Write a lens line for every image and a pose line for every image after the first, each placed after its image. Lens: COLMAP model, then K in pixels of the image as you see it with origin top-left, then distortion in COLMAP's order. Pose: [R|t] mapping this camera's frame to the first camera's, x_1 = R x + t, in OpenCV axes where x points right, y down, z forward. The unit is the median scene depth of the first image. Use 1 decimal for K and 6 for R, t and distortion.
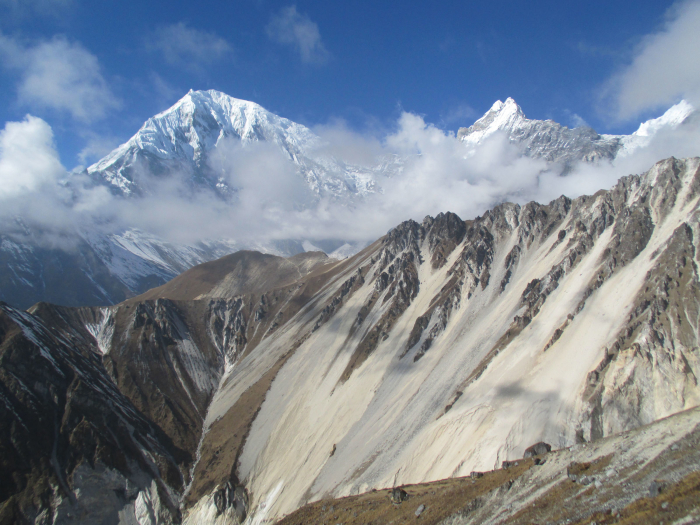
lens RADIAL K [[592.0, 0, 352.8], [0, 592.0, 266.1], [0, 0, 1]] dist [-0.021791, 0.011146]
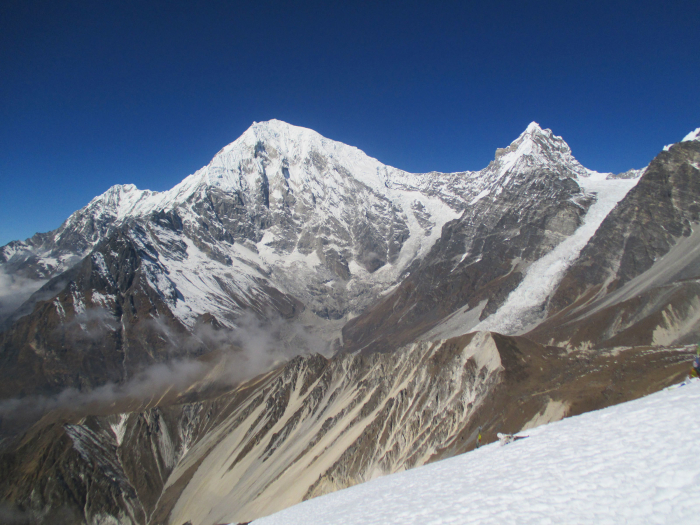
lens RADIAL K [[592.0, 0, 357.5], [0, 592.0, 280.4], [0, 0, 1]] dist [-0.021791, 0.011146]
pose [[0.989207, -0.017004, -0.145538, 0.553177], [0.025319, 0.998139, 0.055474, -0.415445], [0.144324, -0.058561, 0.987796, -0.642203]]
